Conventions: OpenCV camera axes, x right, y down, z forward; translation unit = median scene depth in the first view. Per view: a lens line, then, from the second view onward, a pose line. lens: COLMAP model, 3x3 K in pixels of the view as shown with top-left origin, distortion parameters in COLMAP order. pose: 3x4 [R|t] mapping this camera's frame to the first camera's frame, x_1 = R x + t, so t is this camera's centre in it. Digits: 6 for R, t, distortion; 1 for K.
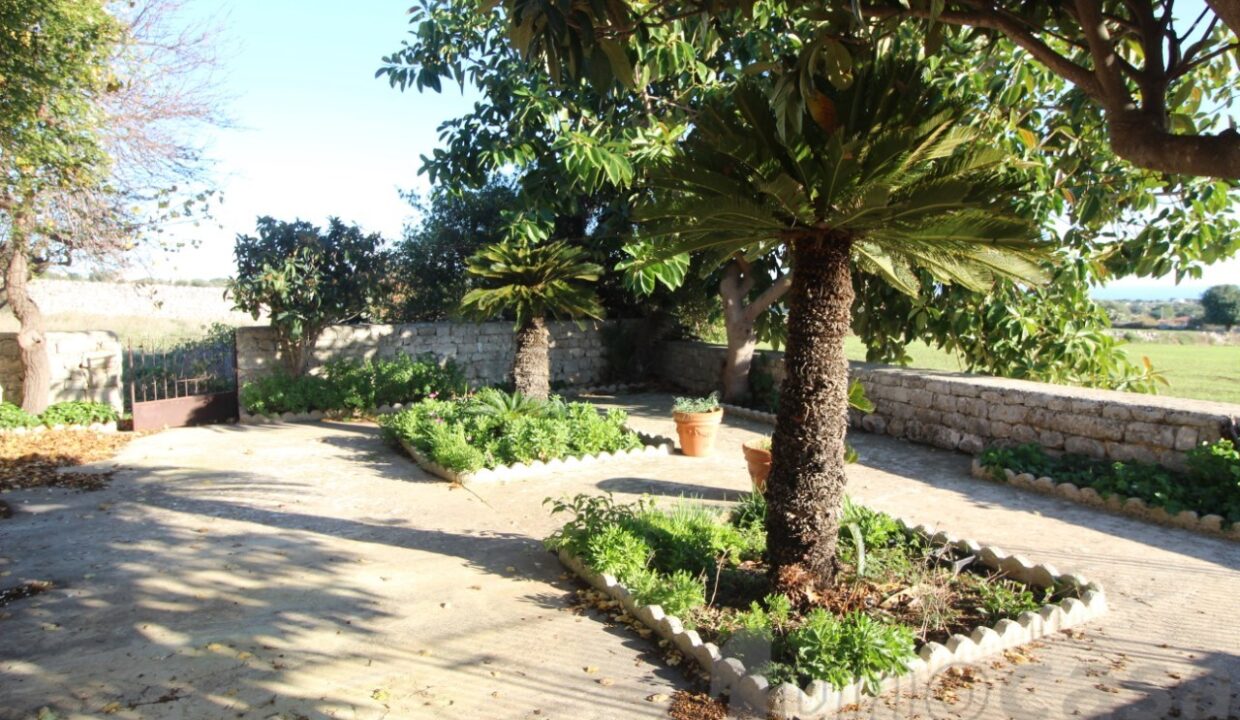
lens RADIAL K [[796.5, 0, 624.6], [0, 796.5, 358.4], [0, 0, 1]] dist [0.005688, -0.003479]
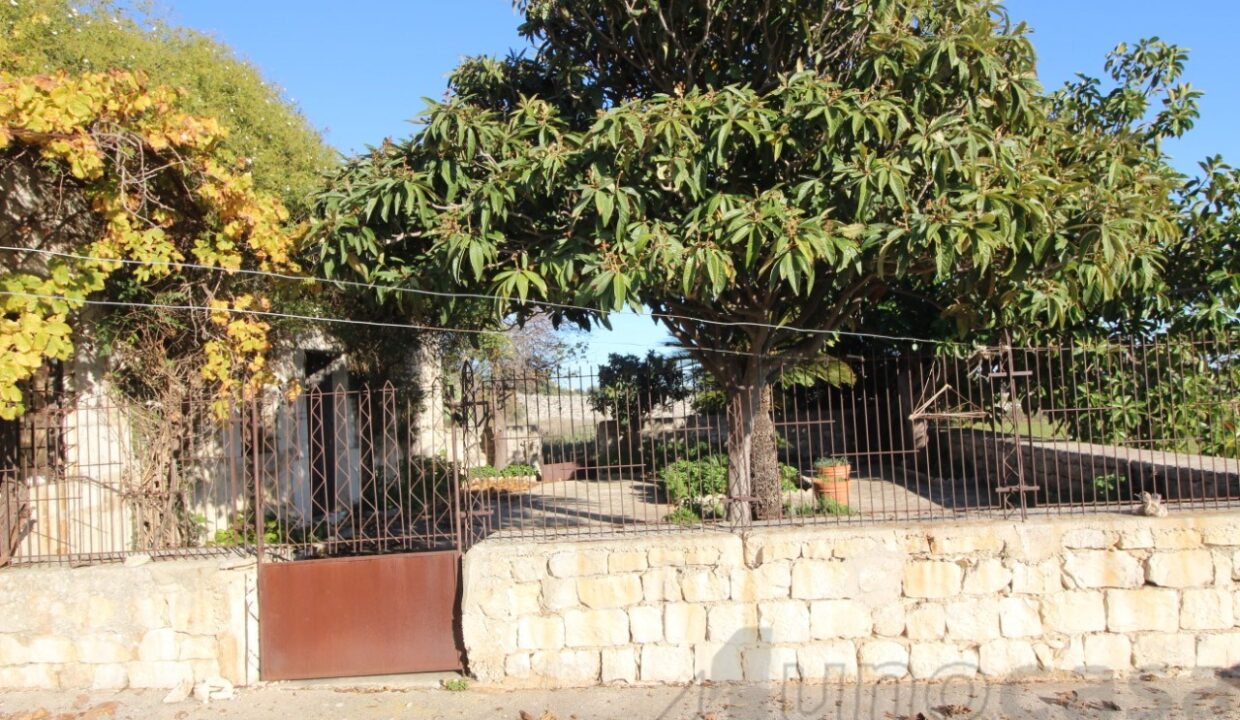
lens RADIAL K [[797.2, 0, 626.6], [0, 797.2, 351.3], [0, 0, 1]] dist [0.007116, -0.011625]
pose [[0.851607, -0.072137, -0.519194, 0.582472], [0.003426, 0.991230, -0.132102, 0.048806], [0.524170, 0.110721, 0.844385, -0.517614]]
